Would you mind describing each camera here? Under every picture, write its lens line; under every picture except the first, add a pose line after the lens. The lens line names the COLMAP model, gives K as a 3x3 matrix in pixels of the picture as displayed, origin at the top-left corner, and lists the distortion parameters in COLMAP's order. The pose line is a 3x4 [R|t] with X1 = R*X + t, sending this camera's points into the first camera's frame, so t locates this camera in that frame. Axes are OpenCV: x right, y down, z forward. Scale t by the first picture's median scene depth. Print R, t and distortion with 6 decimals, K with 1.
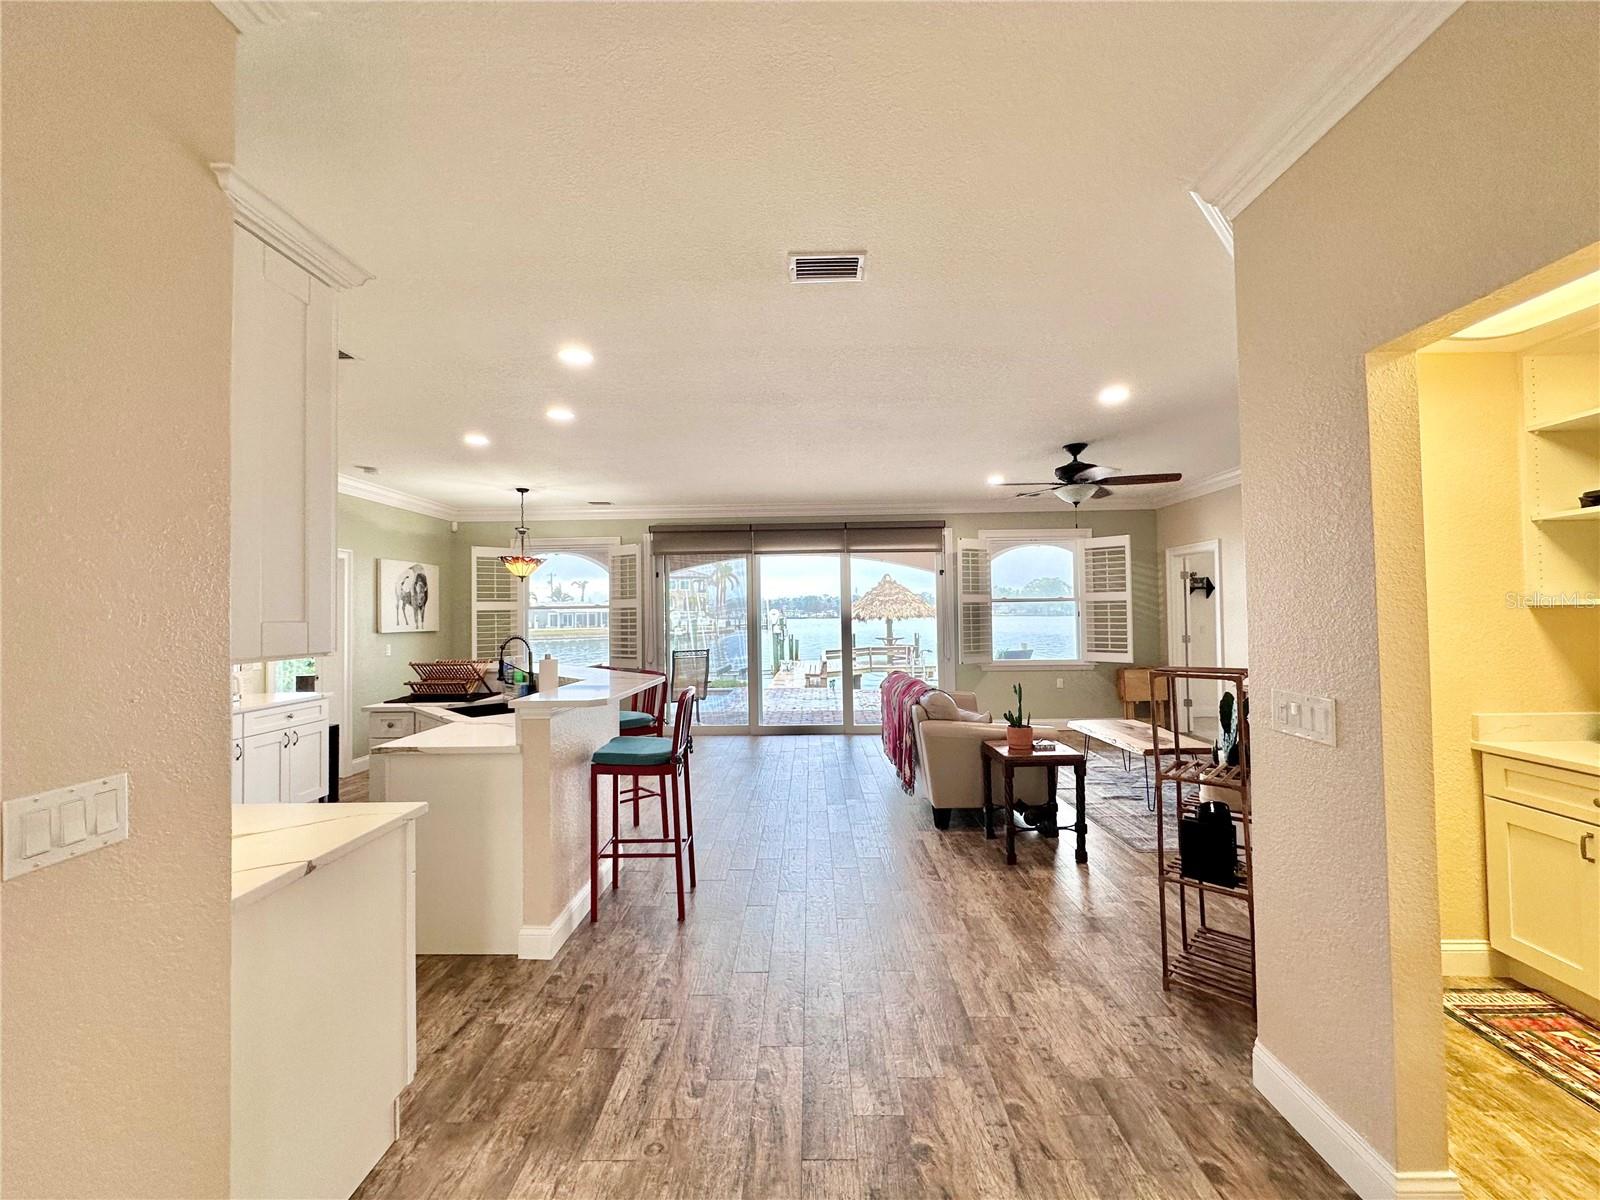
lens RADIAL K [[637.4, 0, 798.0], [0, 637.4, 596.3], [0, 0, 1]] dist [-0.005362, 0.001088]
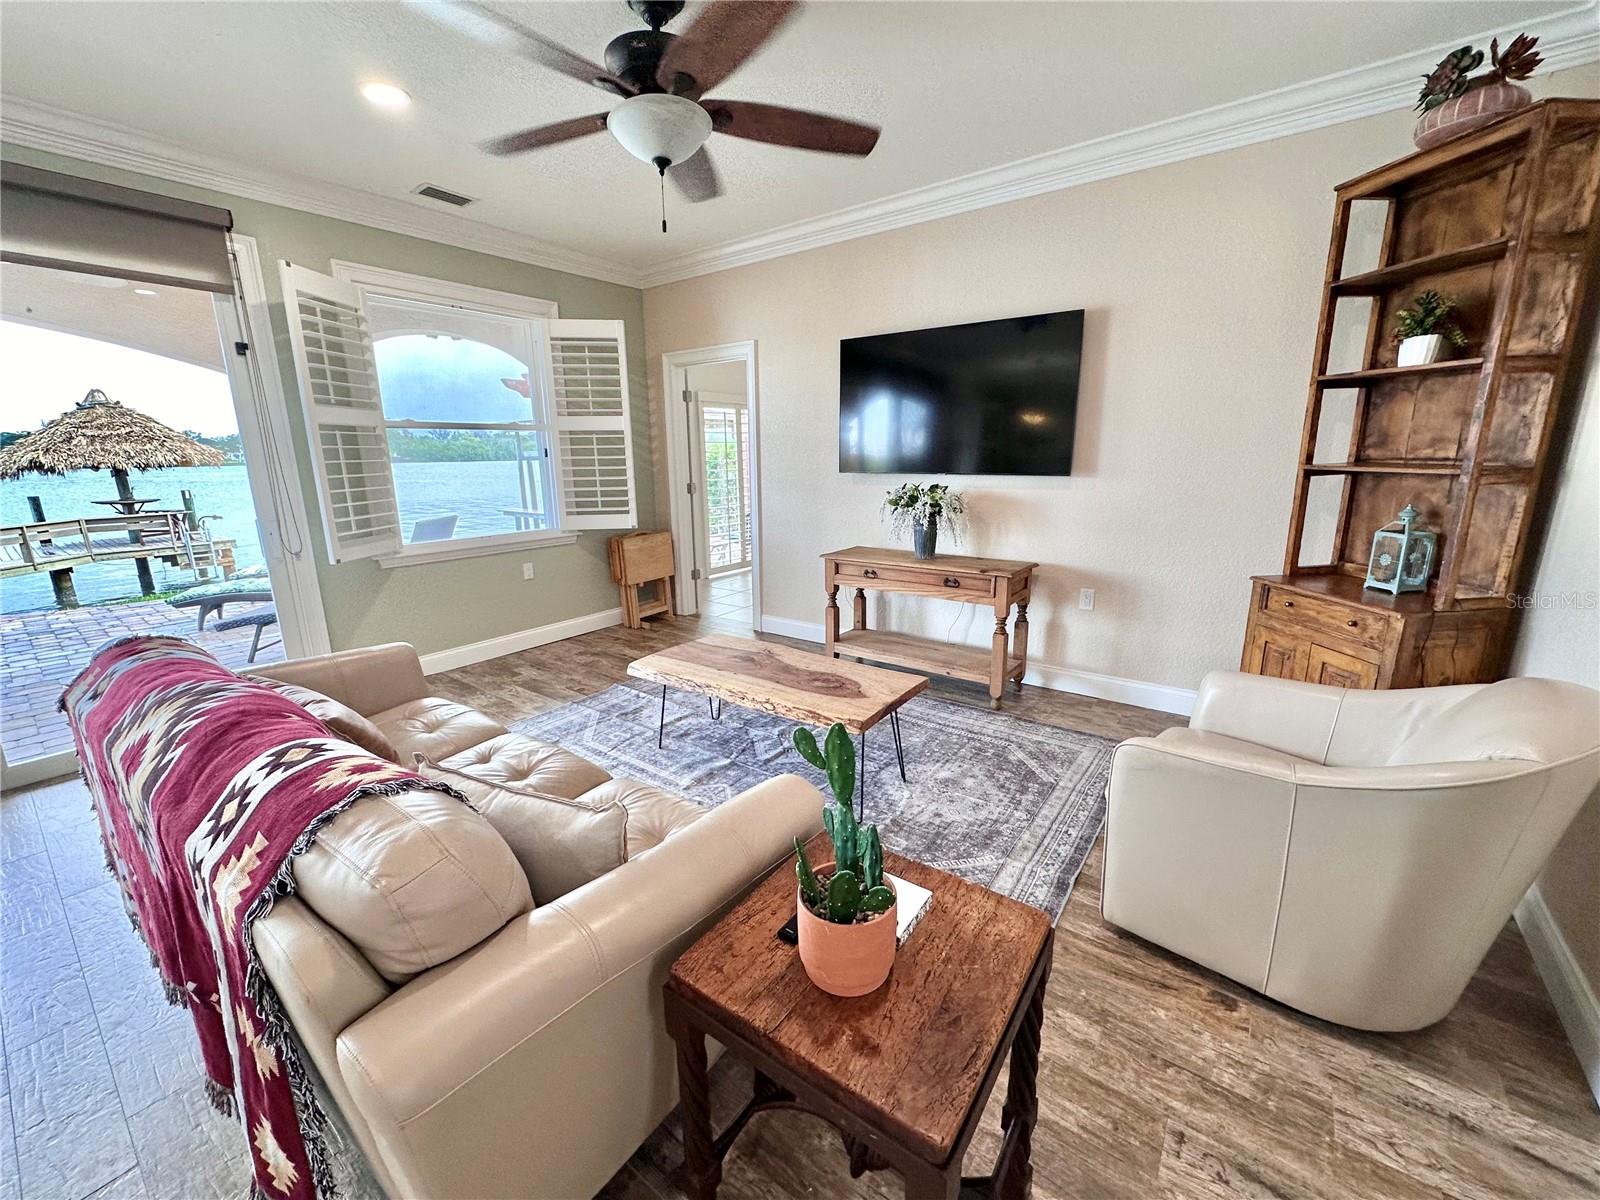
lens RADIAL K [[637.4, 0, 801.0], [0, 637.4, 598.0], [0, 0, 1]] dist [-0.005362, 0.001088]
pose [[0.582751, -0.176882, 0.793167, 0.082642], [-0.017778, 0.973016, 0.230051, 0.019036], [-0.812456, -0.148164, 0.563882, 0.455569]]
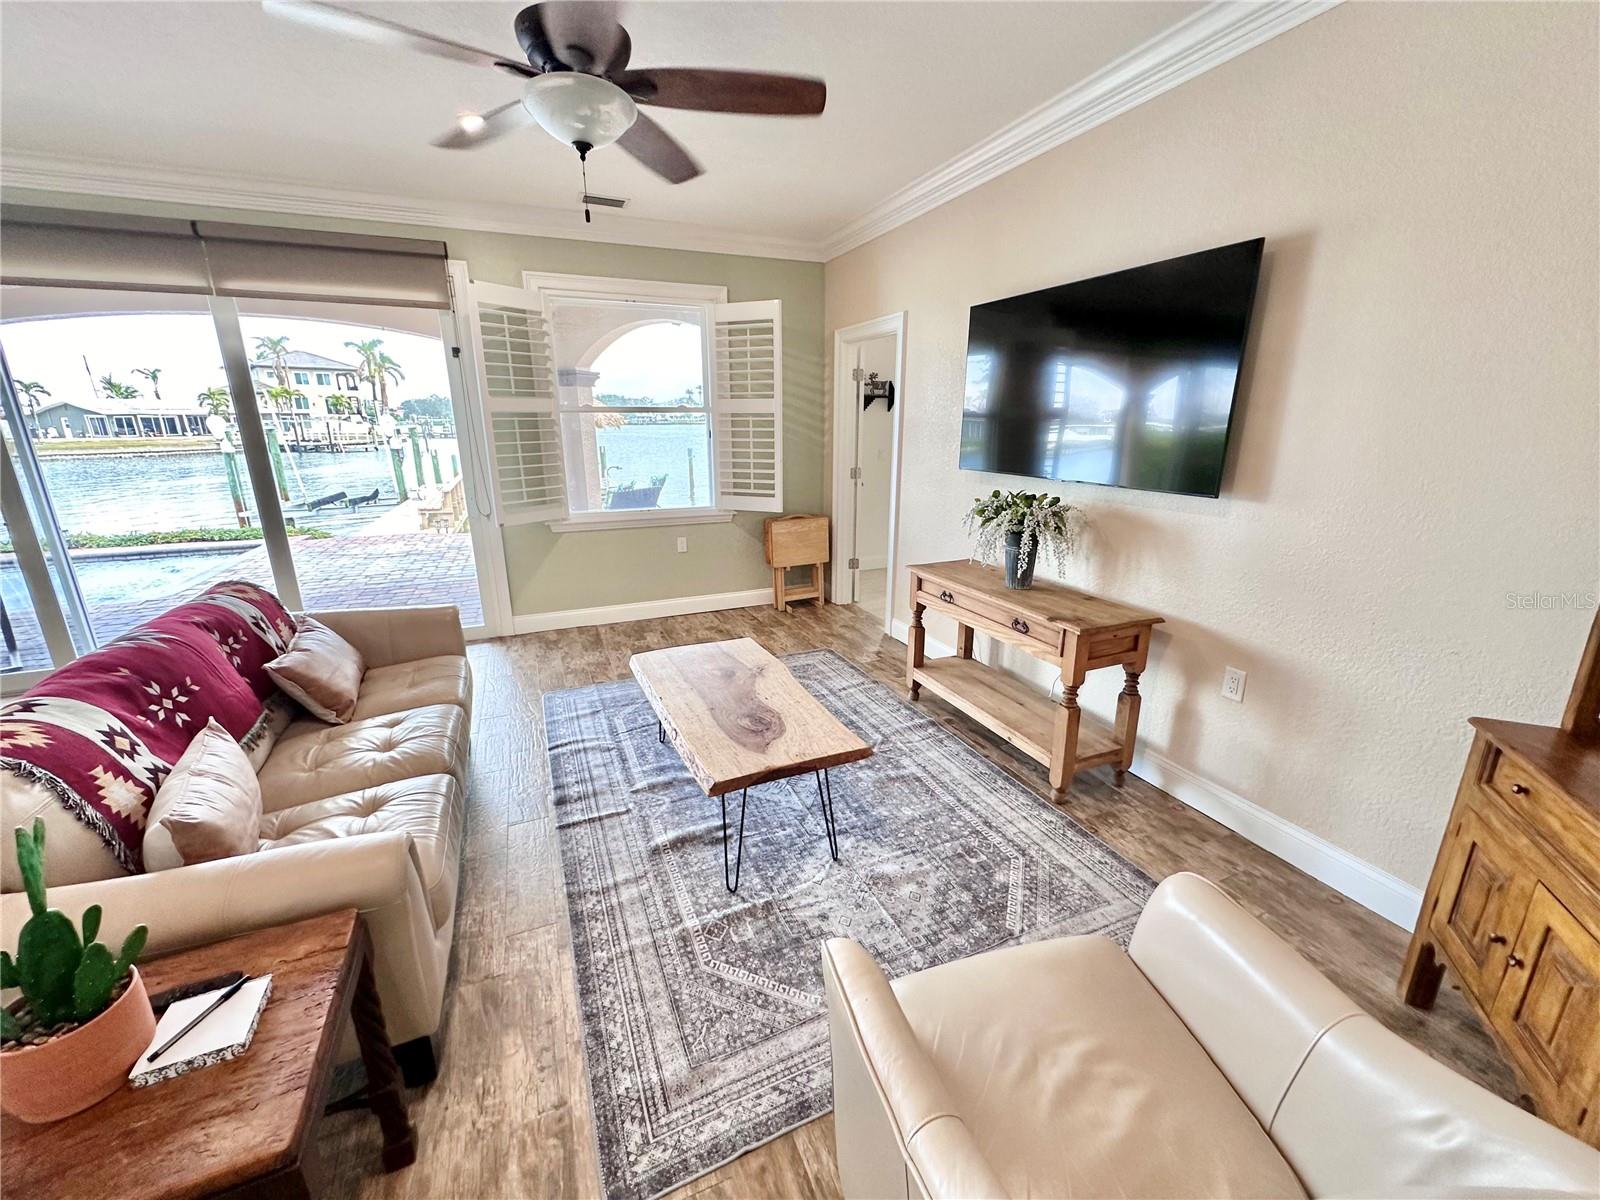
lens RADIAL K [[637.4, 0, 799.9], [0, 637.4, 598.8], [0, 0, 1]] dist [-0.005362, 0.001088]
pose [[0.912055, -0.100265, 0.397622, 0.260082], [-0.021757, 0.956450, 0.291086, -0.001889], [-0.409491, -0.274137, 0.870153, 0.376871]]
